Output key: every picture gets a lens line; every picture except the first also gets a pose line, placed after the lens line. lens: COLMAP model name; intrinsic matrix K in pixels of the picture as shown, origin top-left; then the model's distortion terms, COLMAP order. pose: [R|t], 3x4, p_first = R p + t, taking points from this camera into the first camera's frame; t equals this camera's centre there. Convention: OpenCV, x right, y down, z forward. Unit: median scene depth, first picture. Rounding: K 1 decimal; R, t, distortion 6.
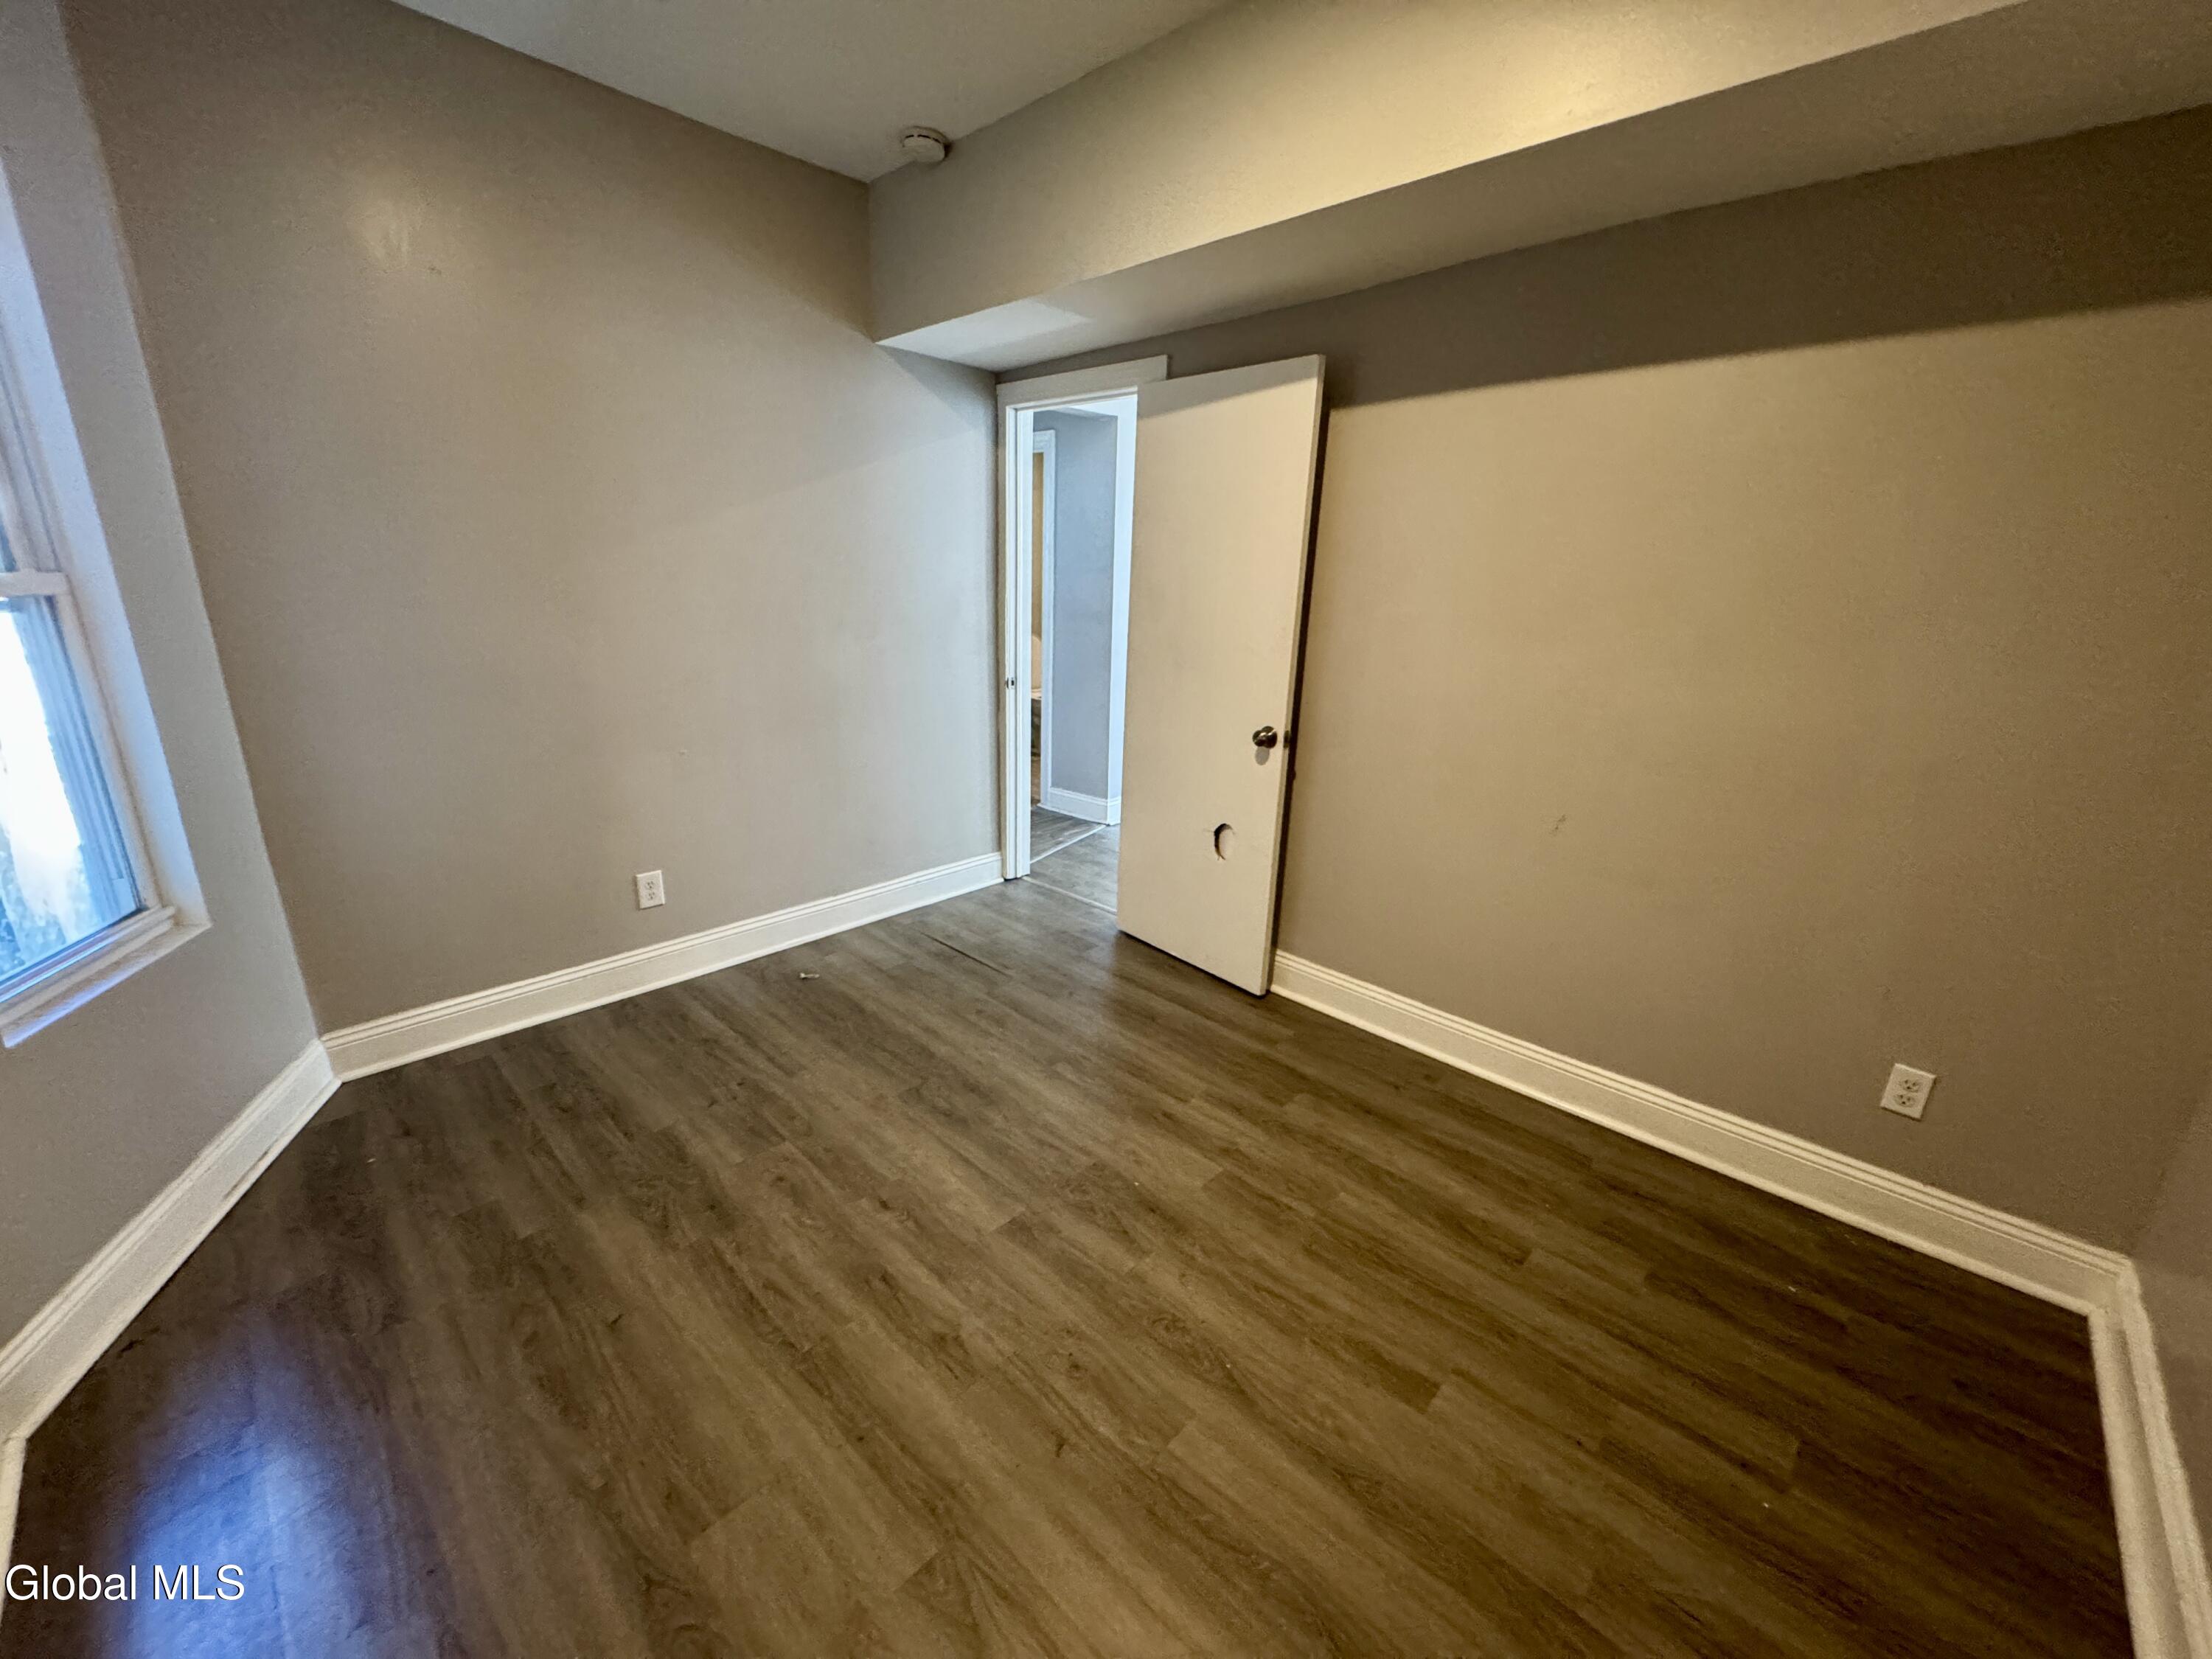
lens RADIAL K [[881.4, 0, 1106.0], [0, 881.4, 829.5], [0, 0, 1]] dist [-0.001510, -0.000041]
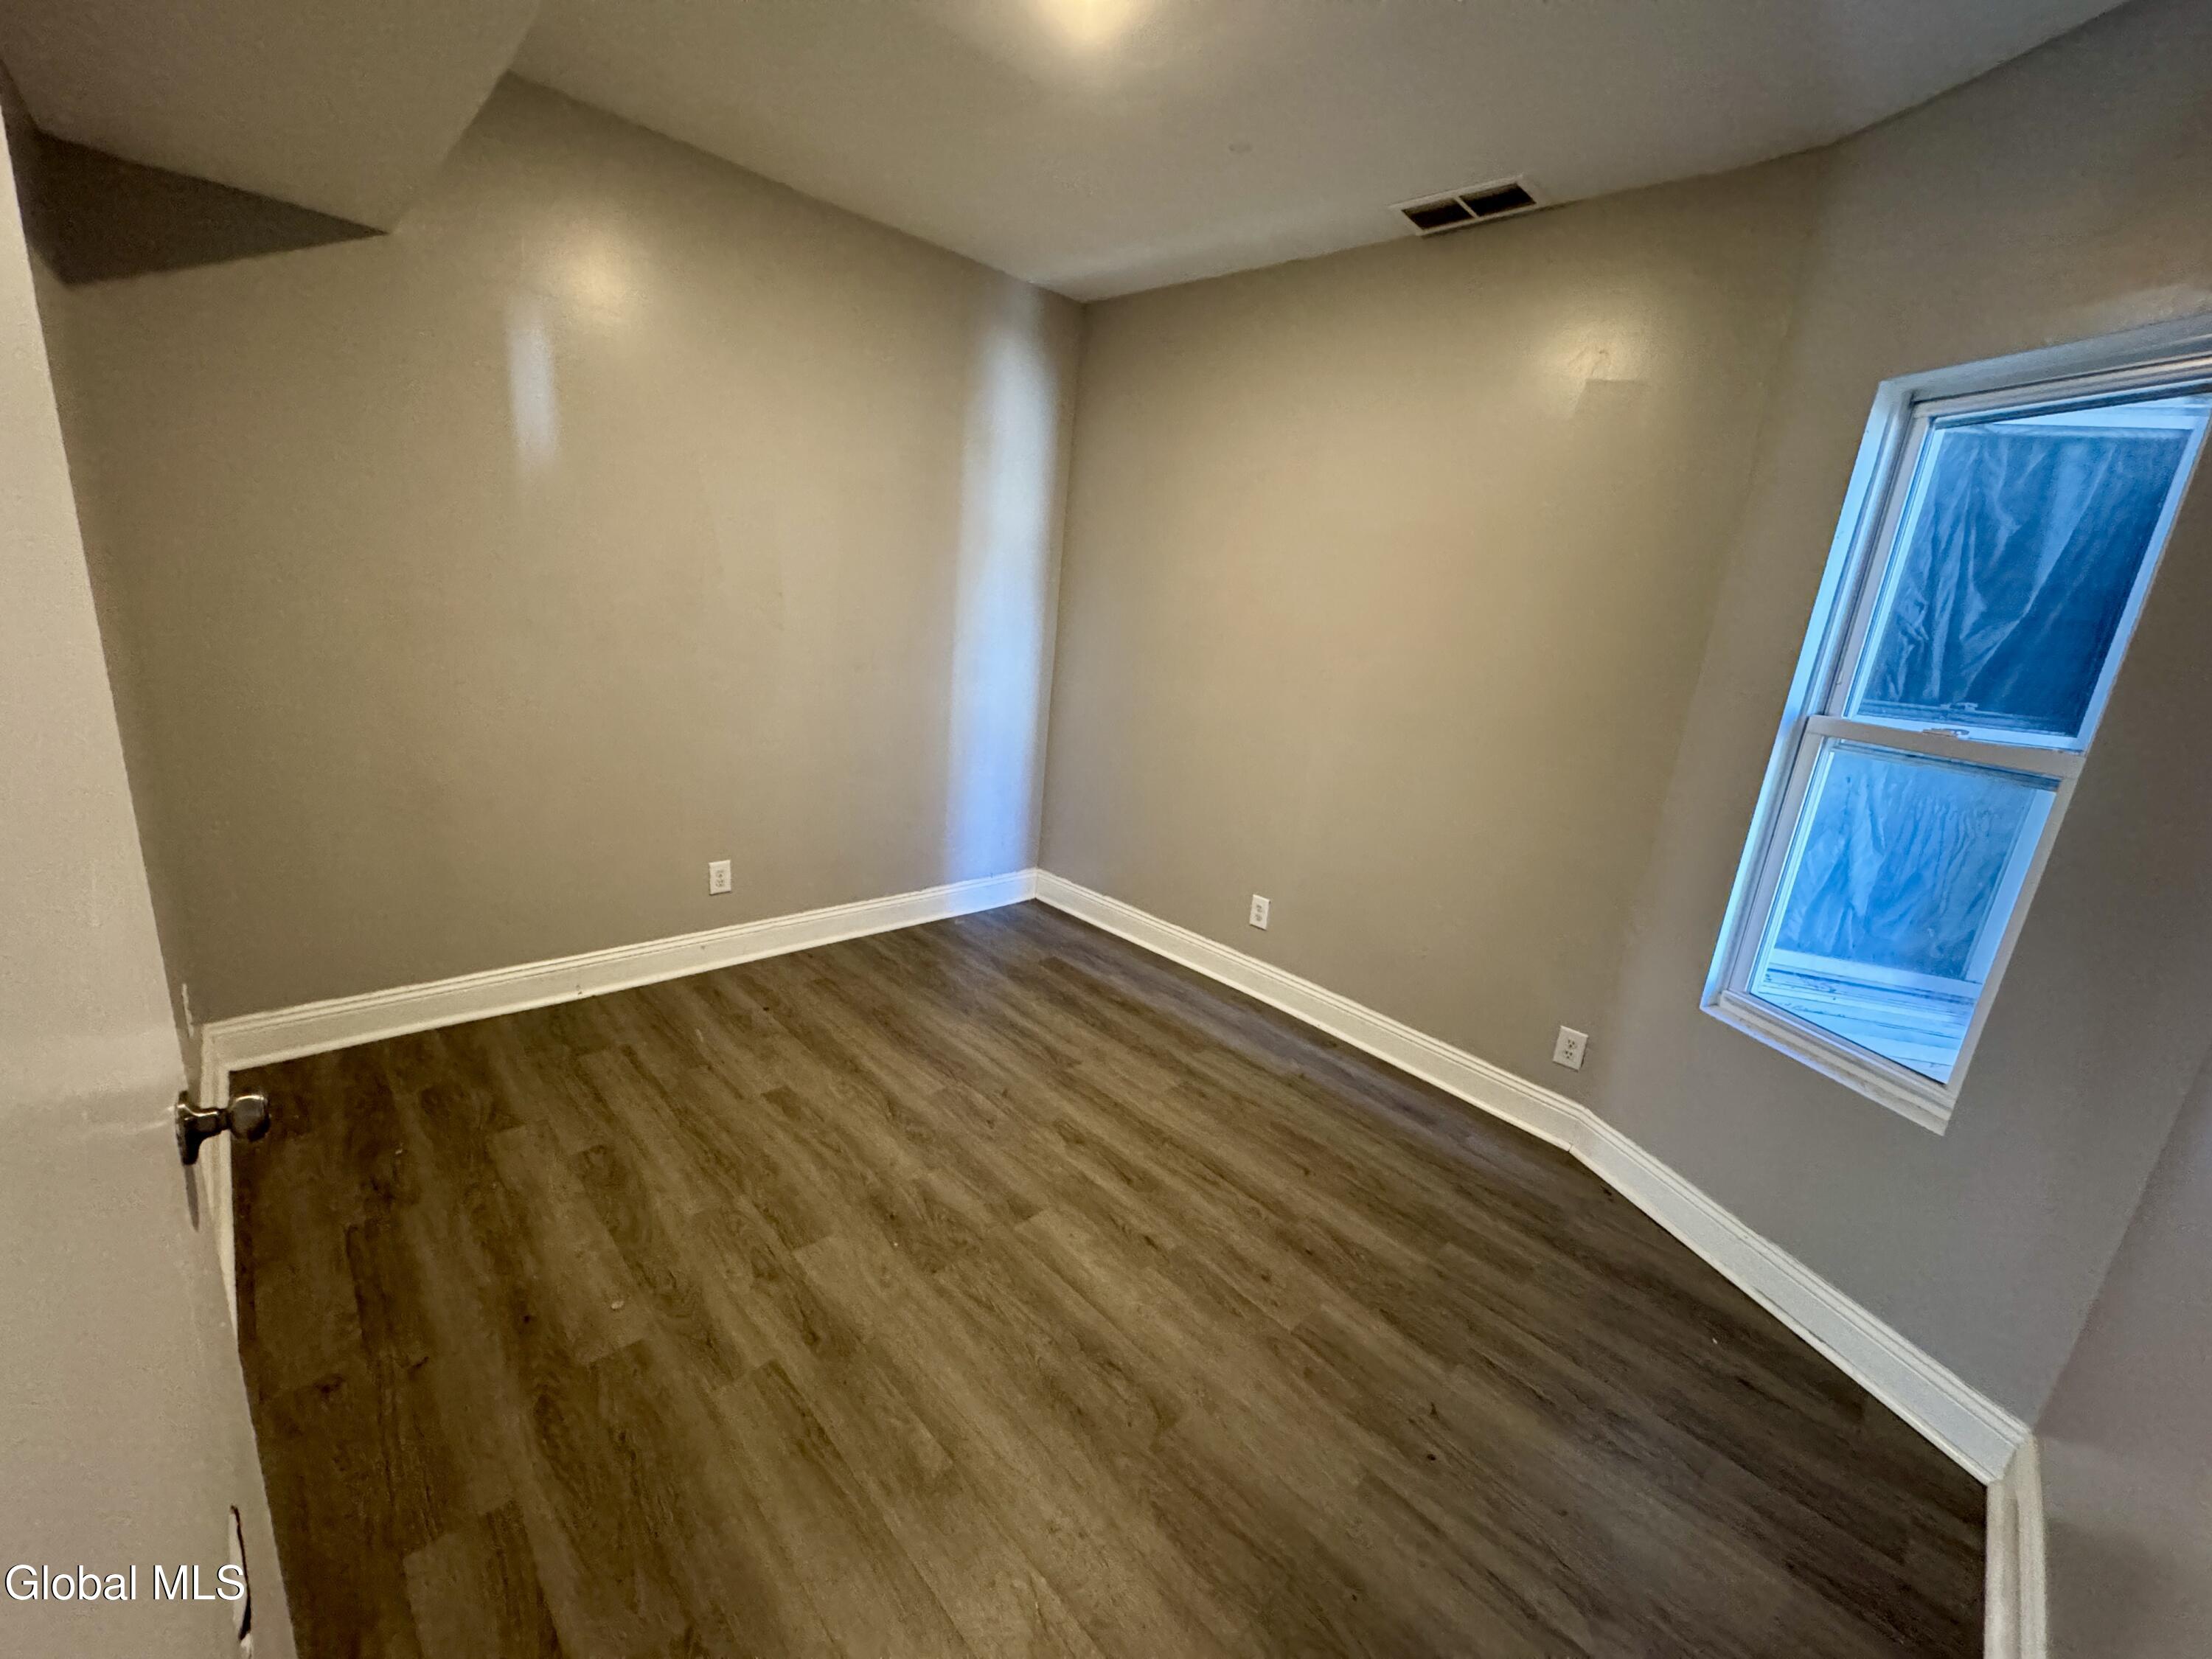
lens RADIAL K [[881.4, 0, 1106.0], [0, 881.4, 829.5], [0, 0, 1]] dist [-0.001510, -0.000041]
pose [[-0.992458, -0.122409, 0.006498, -0.152074], [-0.100913, 0.845968, 0.523598, -0.537181], [-0.069590, 0.518993, -0.851941, 1.679613]]
